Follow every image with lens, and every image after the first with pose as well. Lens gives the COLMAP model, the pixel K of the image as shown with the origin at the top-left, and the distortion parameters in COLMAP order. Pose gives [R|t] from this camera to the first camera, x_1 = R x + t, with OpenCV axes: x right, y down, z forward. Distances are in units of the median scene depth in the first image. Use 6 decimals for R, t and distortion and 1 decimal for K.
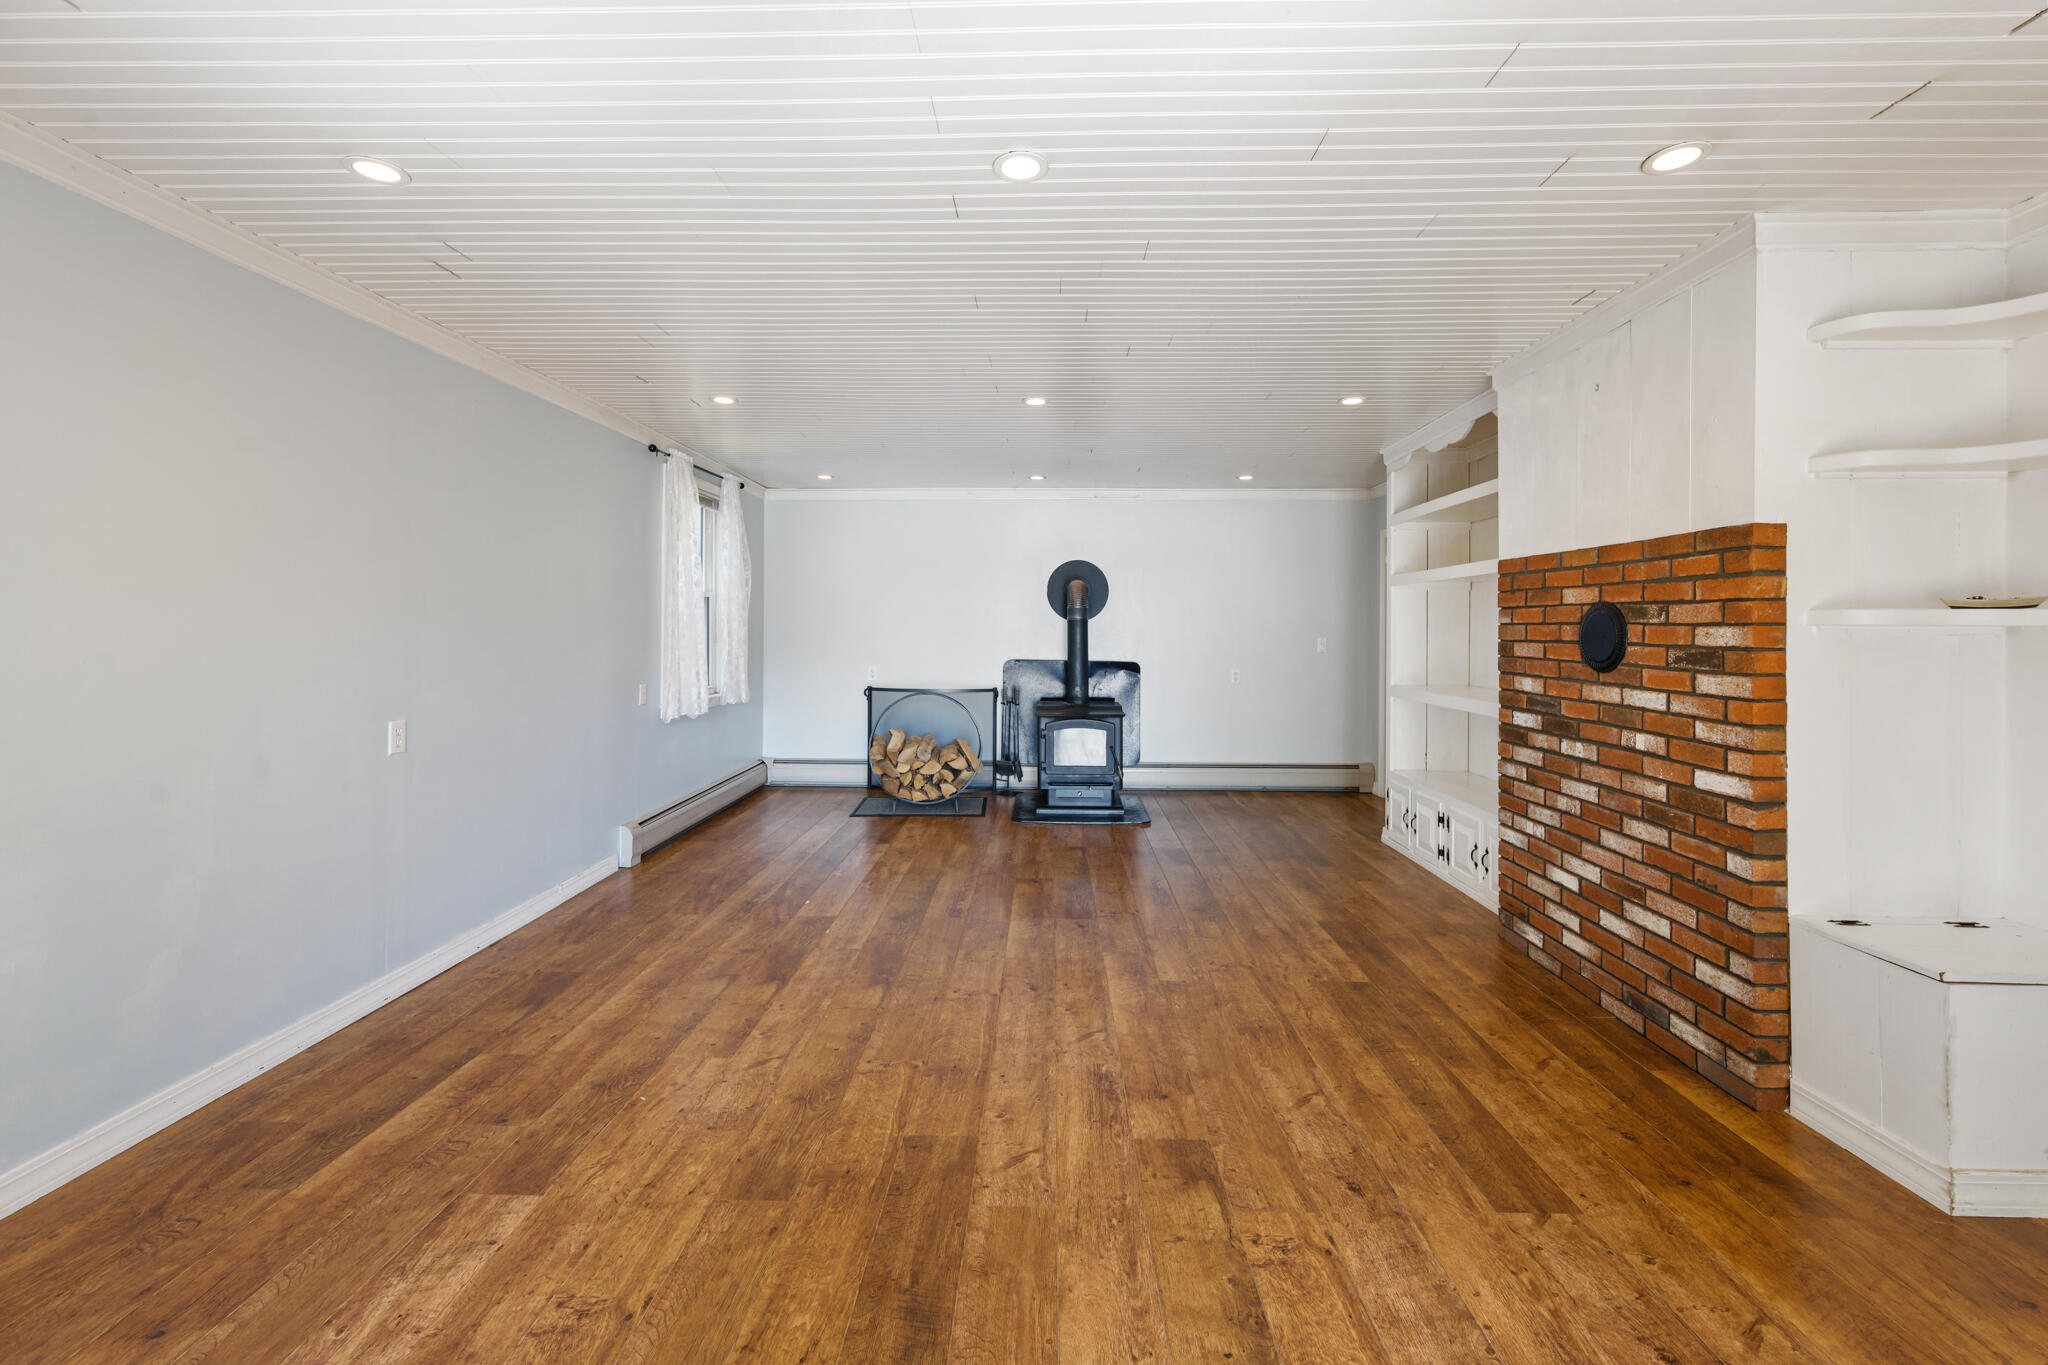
lens RADIAL K [[828.0, 0, 1031.9], [0, 828.0, 626.8], [0, 0, 1]] dist [-0.001929, -0.000234]
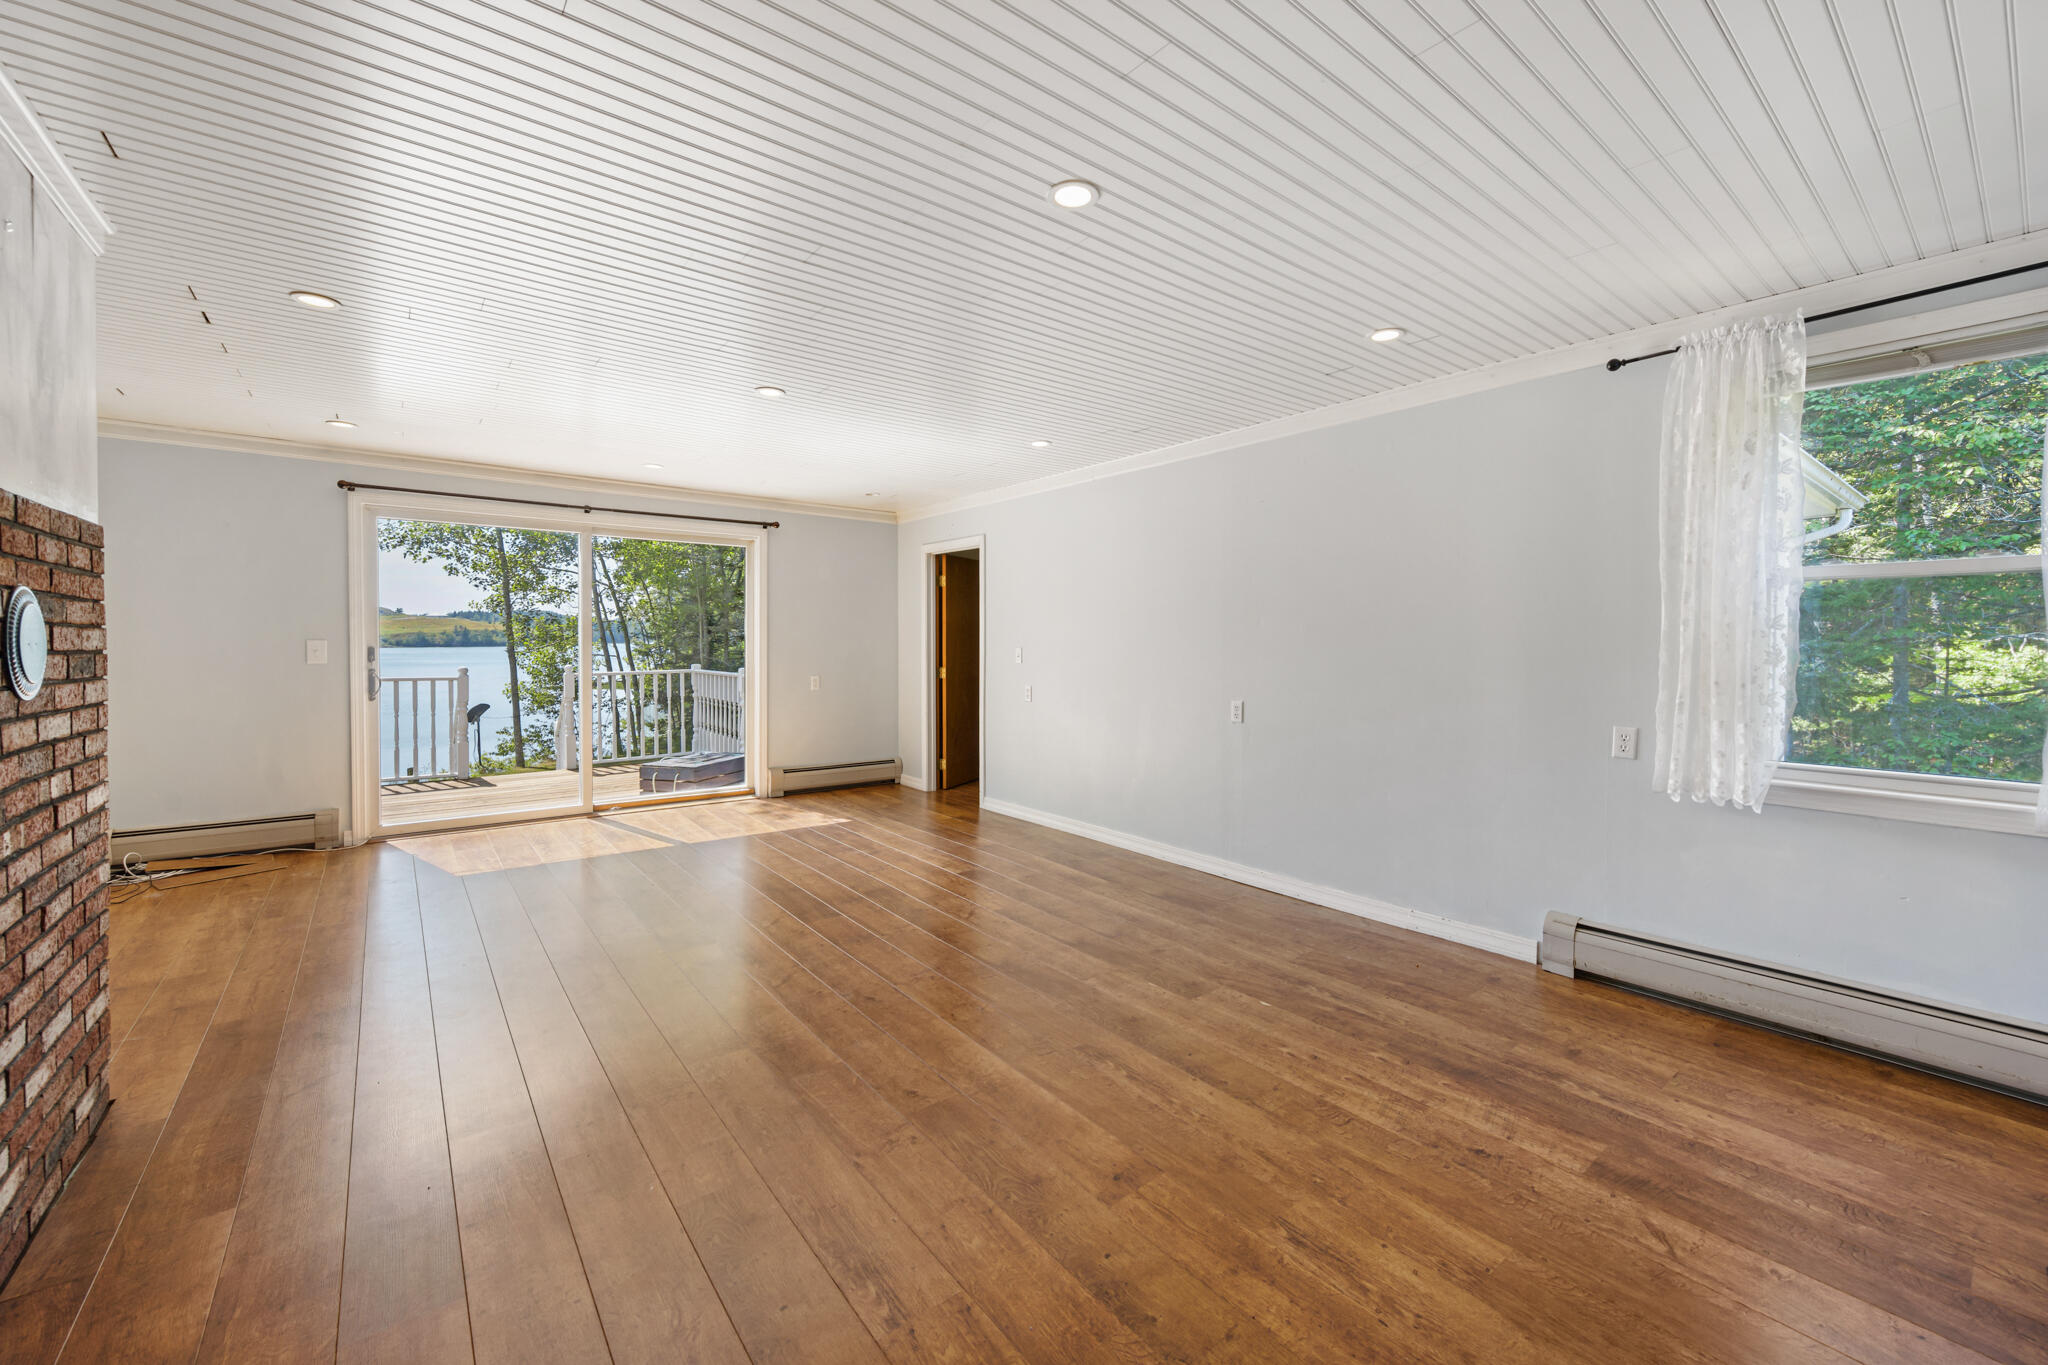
lens RADIAL K [[828.0, 0, 1029.4], [0, 828.0, 661.2], [0, 0, 1]] dist [-0.001929, -0.000234]
pose [[-0.771759, 0.011189, -0.635817, 0.466761], [-0.007948, 0.999597, 0.027239, 0.003144], [0.635866, 0.026075, -0.771359, 1.816283]]
